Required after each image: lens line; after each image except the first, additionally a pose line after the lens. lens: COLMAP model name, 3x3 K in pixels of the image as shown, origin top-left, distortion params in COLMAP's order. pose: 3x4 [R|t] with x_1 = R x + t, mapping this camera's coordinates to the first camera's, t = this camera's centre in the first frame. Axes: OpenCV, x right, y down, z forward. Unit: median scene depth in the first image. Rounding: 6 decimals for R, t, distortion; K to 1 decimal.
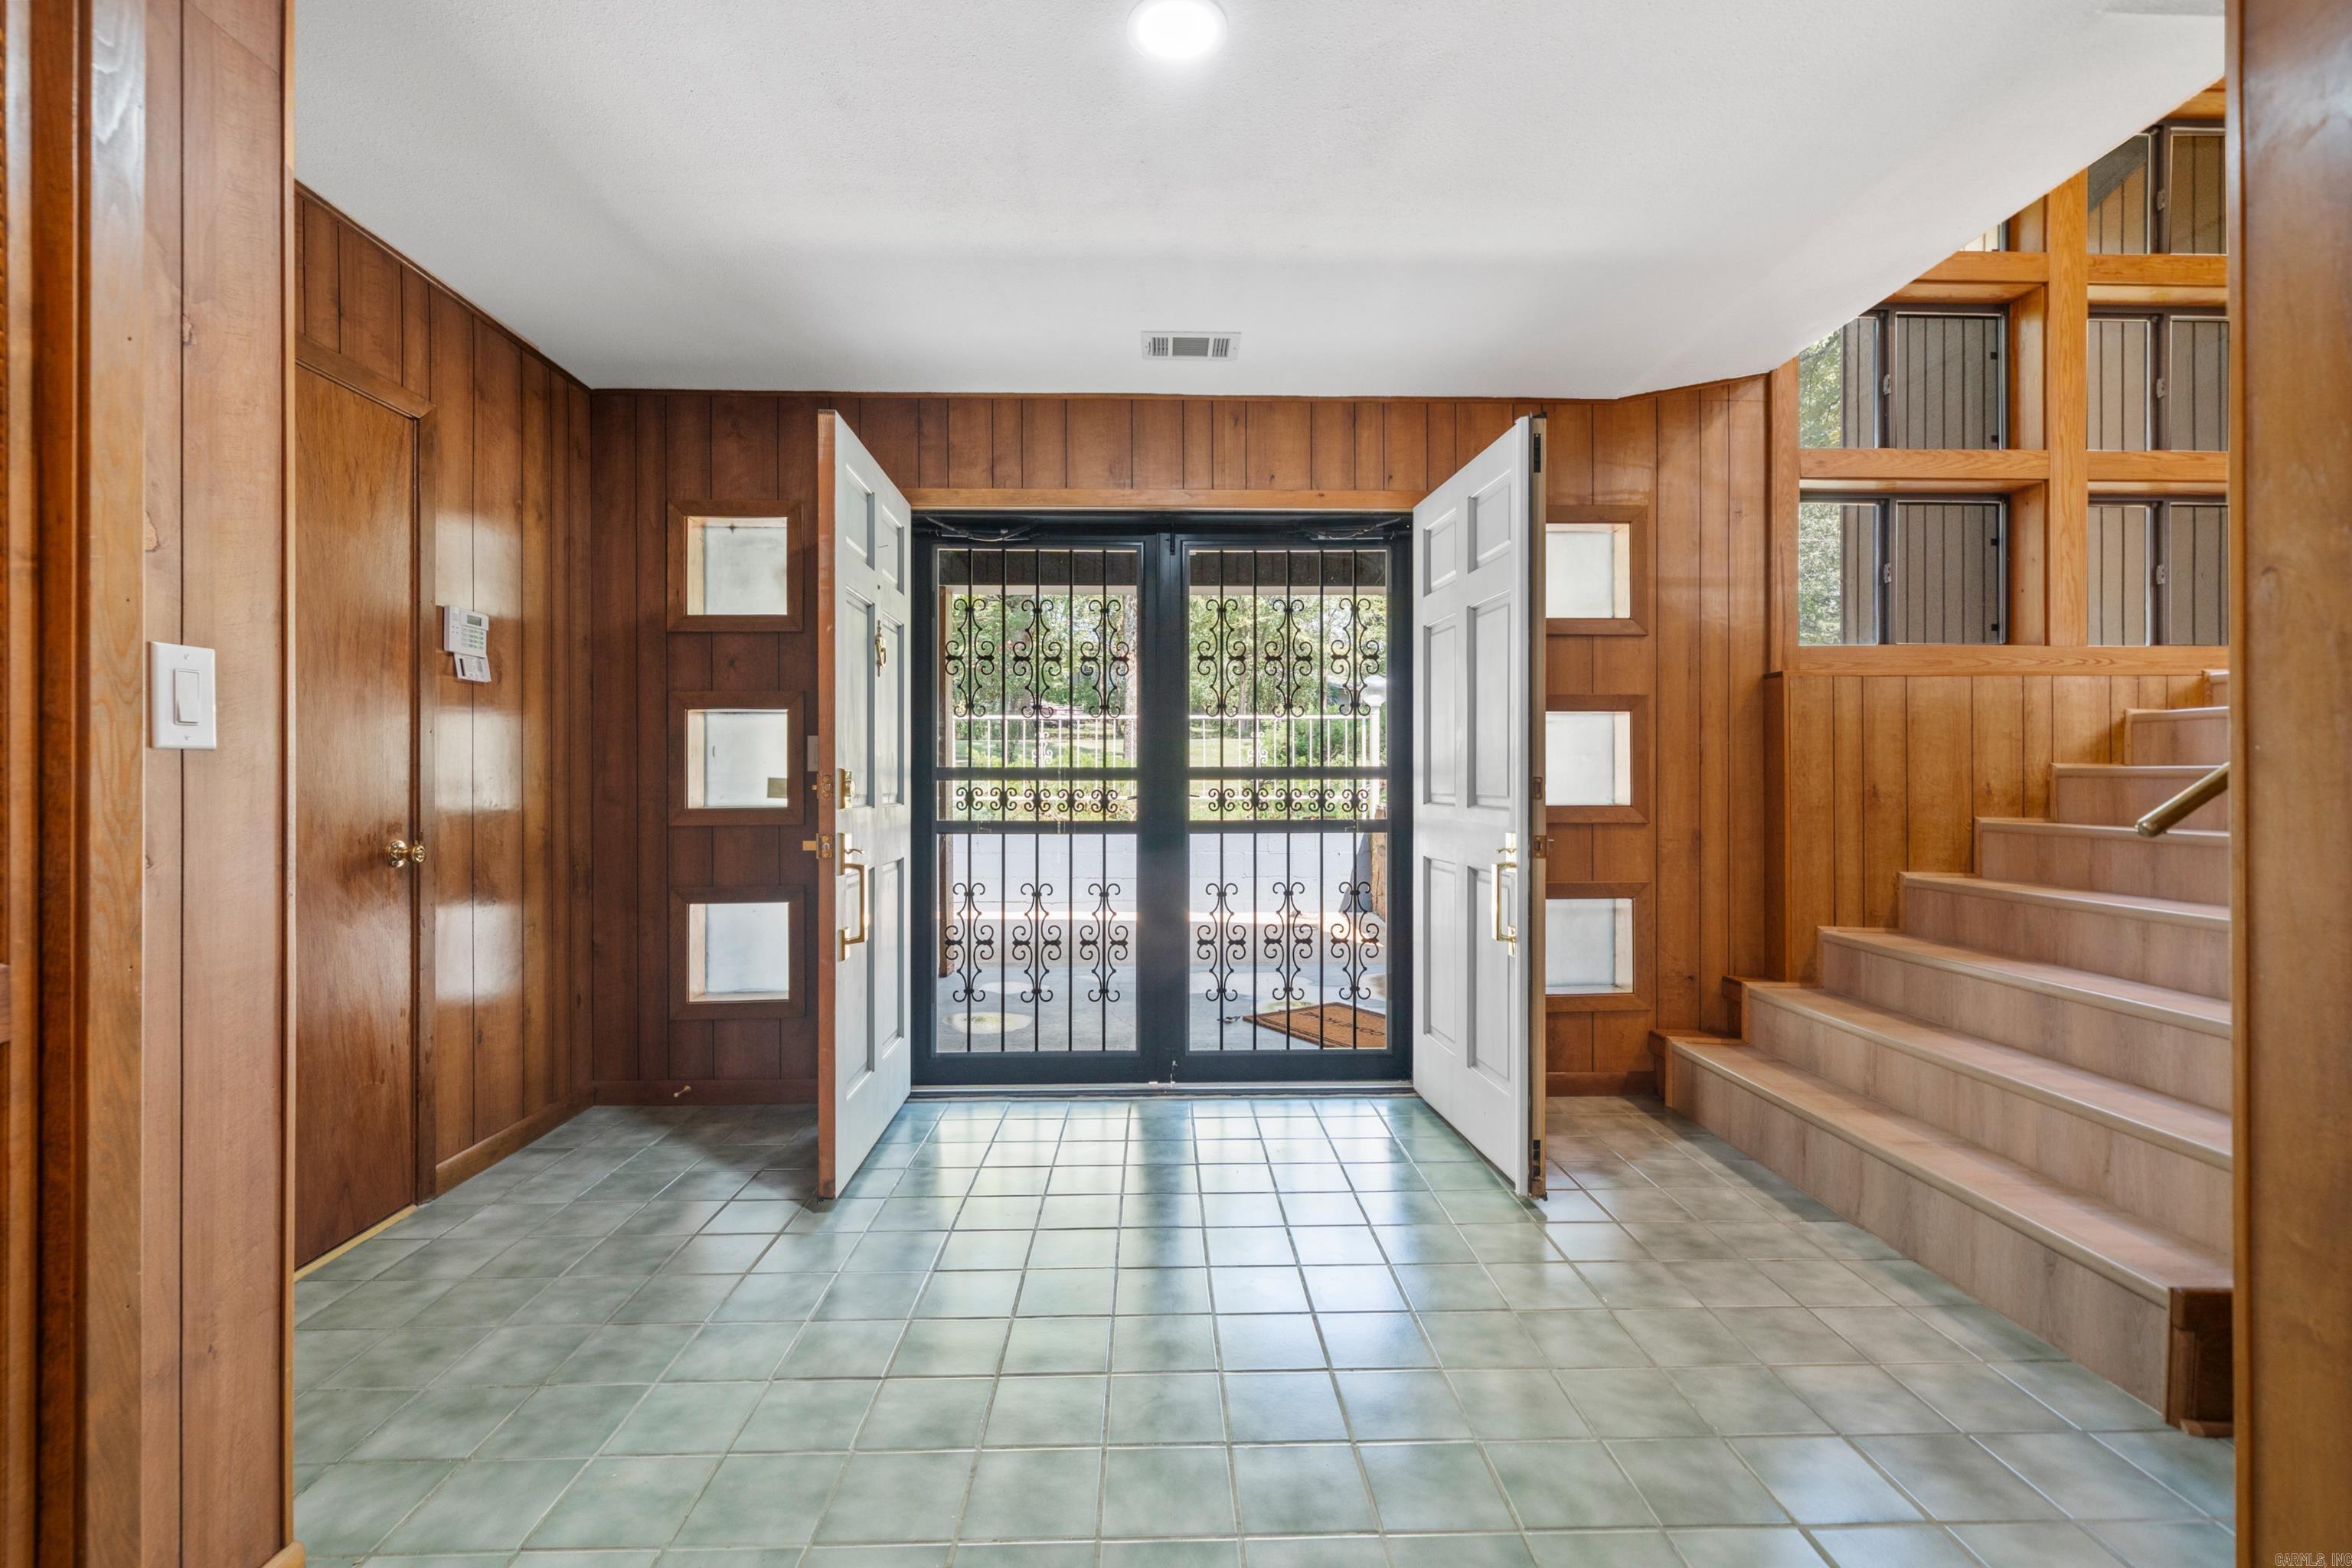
lens RADIAL K [[1022.7, 0, 1179.6], [0, 1022.7, 781.3], [0, 0, 1]] dist [0.000416, 0.000271]
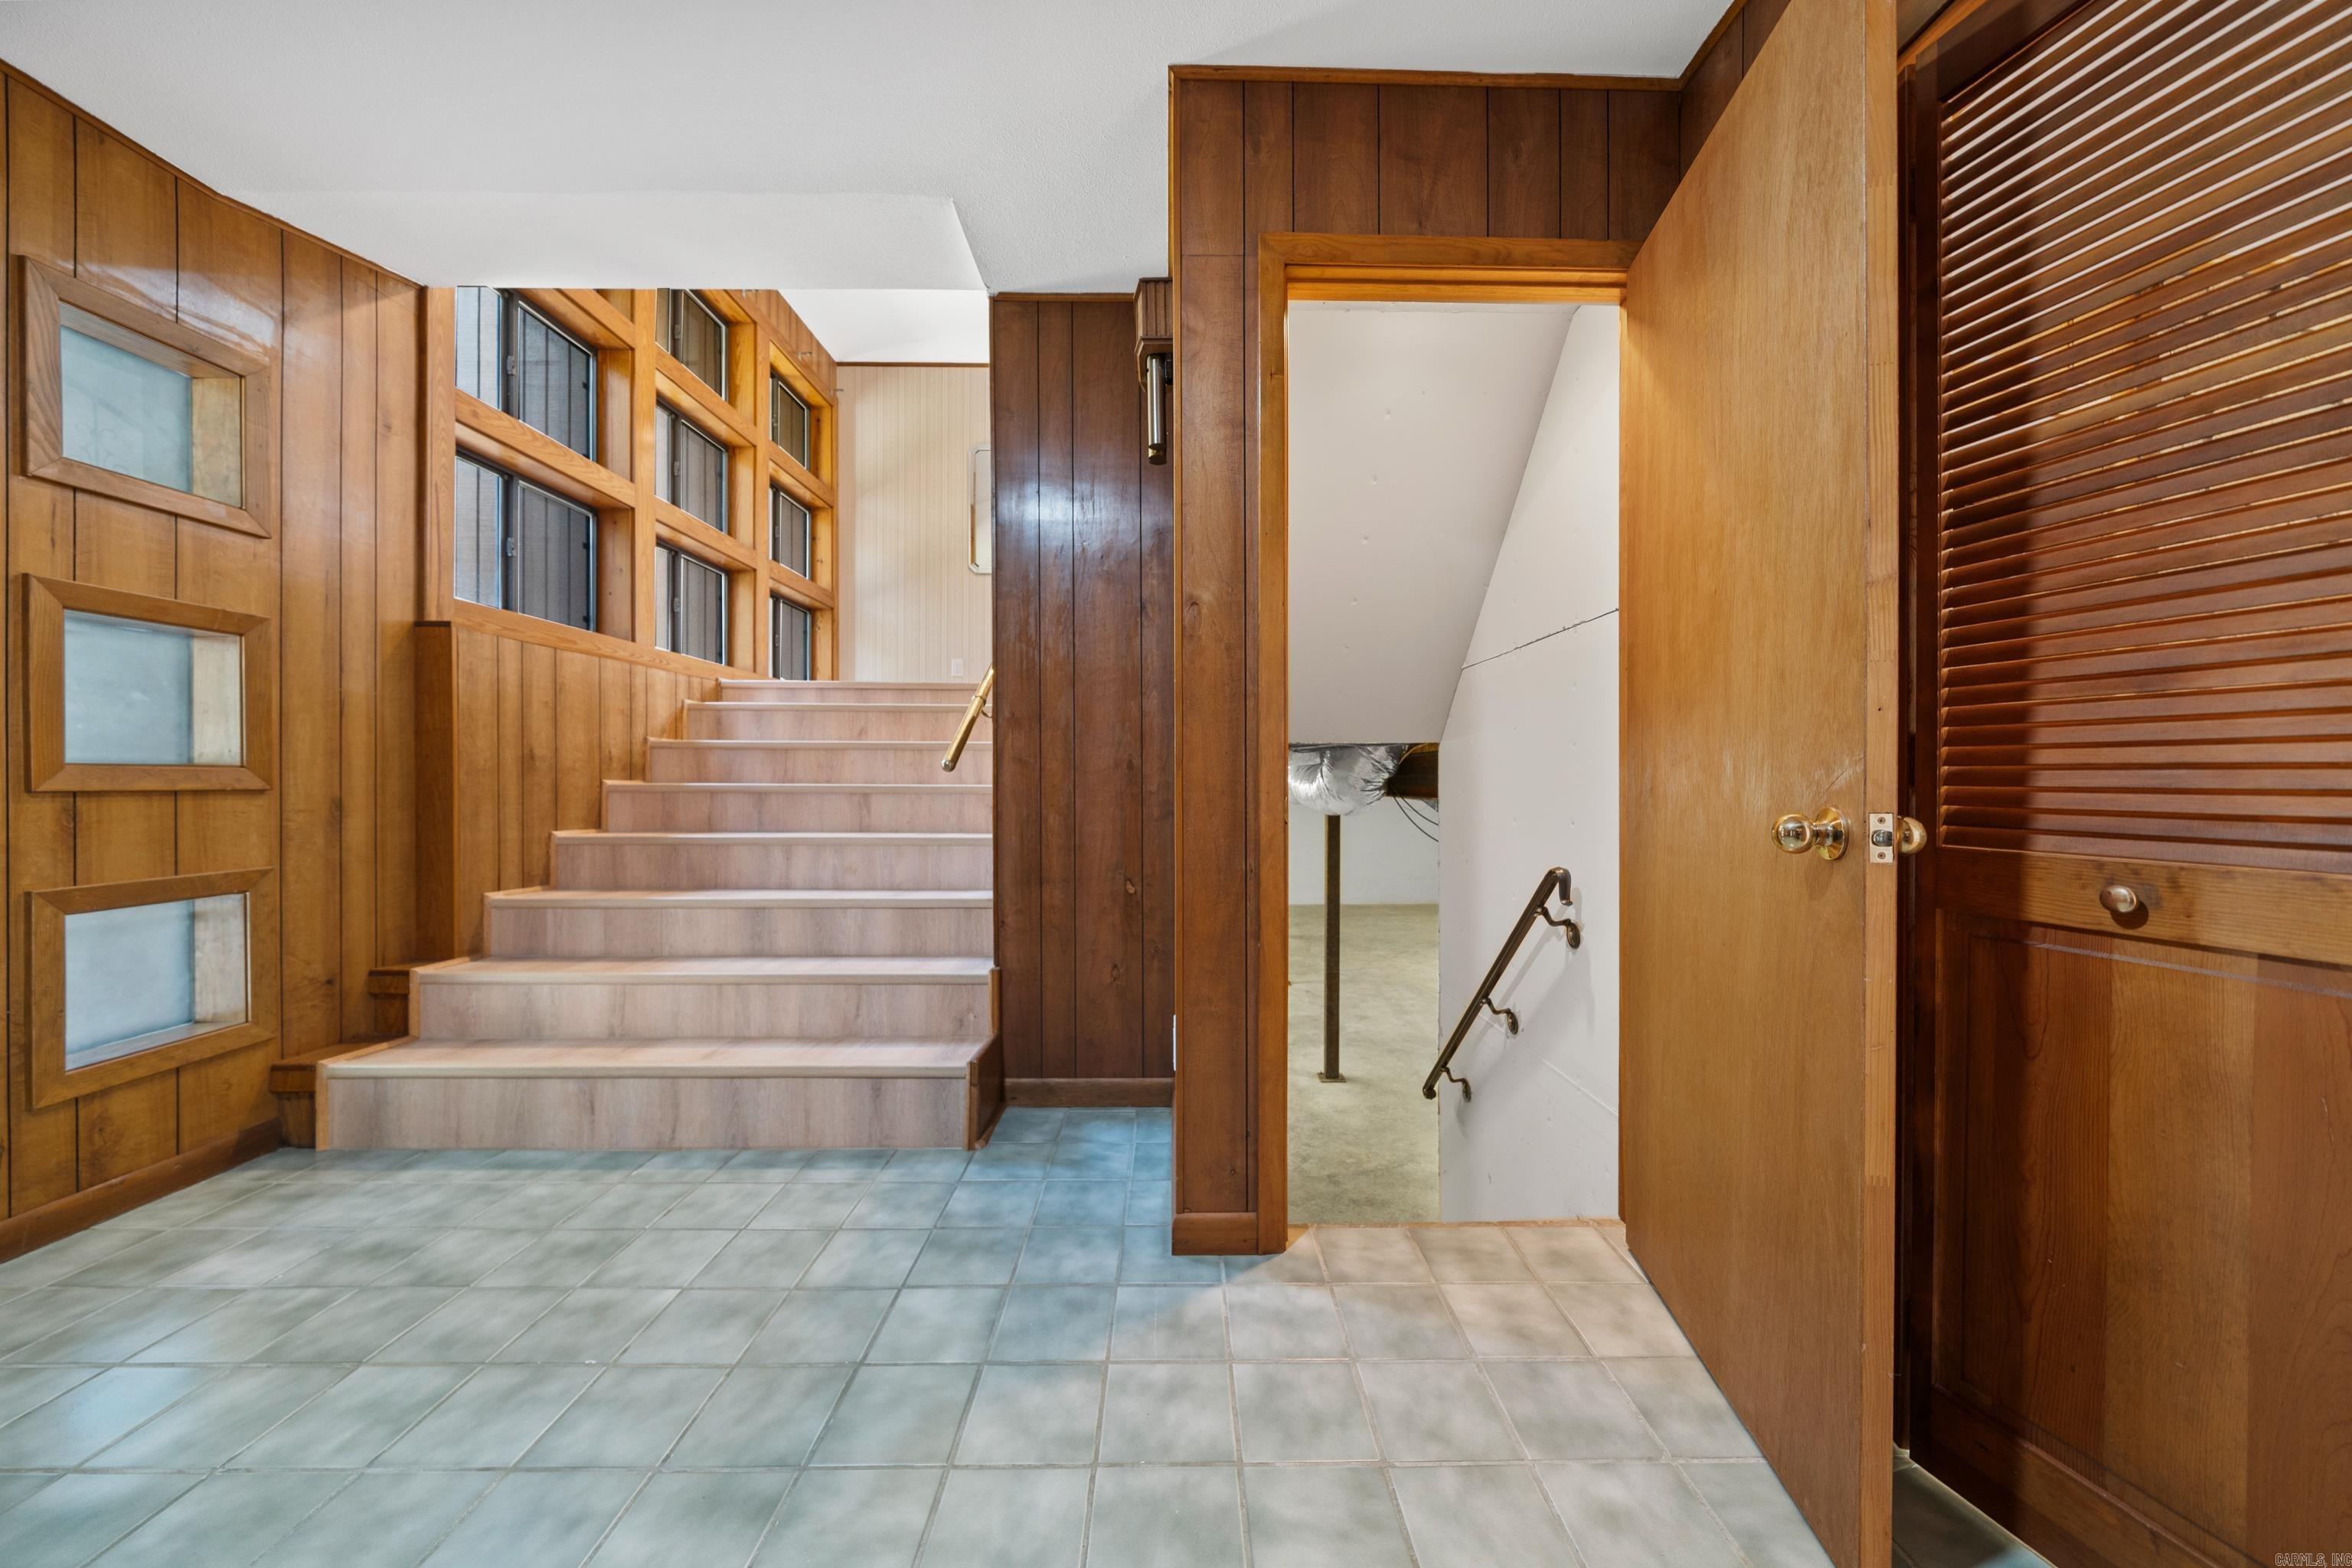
lens RADIAL K [[804.4, 0, 1191.1], [0, 804.4, 780.0], [0, 0, 1]] dist [-0.004657, -0.000218]
pose [[0.015001, -0.002145, 0.999885, -0.118965], [-0.000068, 0.999998, 0.002146, 0.033180], [-0.999887, -0.000100, 0.015001, 0.321240]]
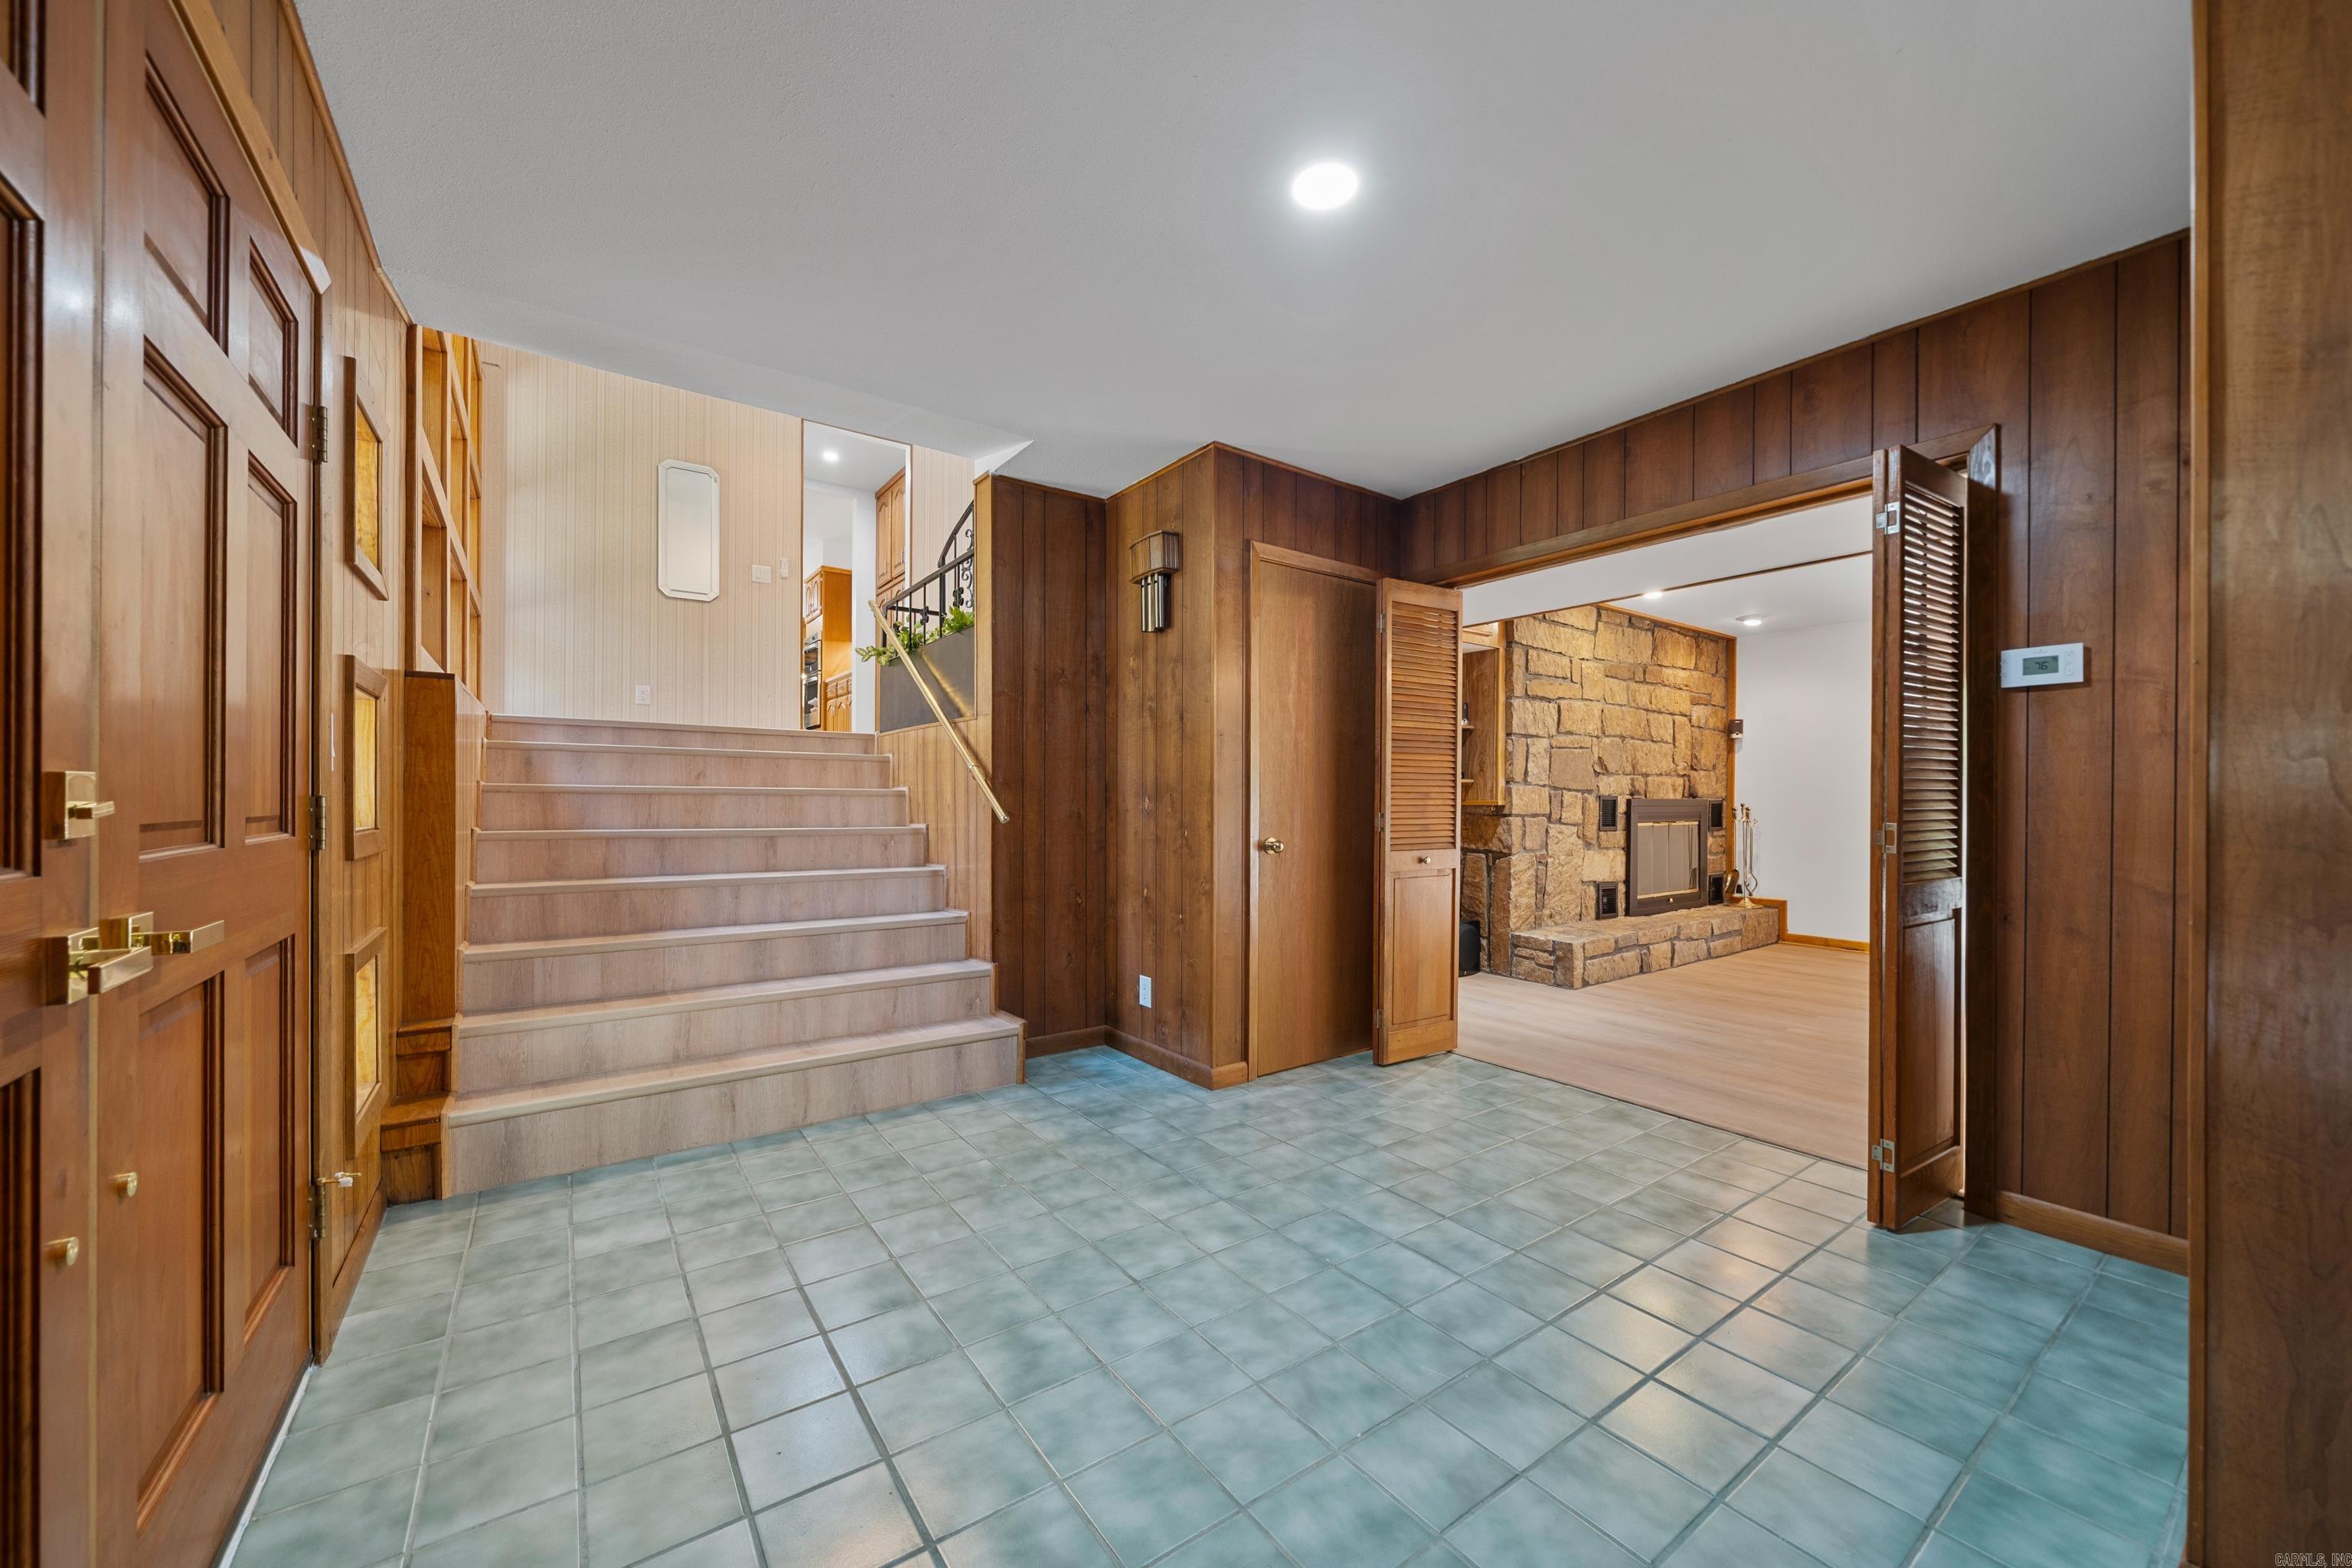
lens RADIAL K [[859.0, 0, 1164.7], [0, 859.0, 795.0], [0, 0, 1]] dist [-0.002430, -0.000032]
pose [[-0.543956, 0.000927, 0.839113, -0.390891], [-0.004157, 0.999984, -0.003800, -0.000168], [-0.839103, -0.005555, -0.543944, 0.878031]]
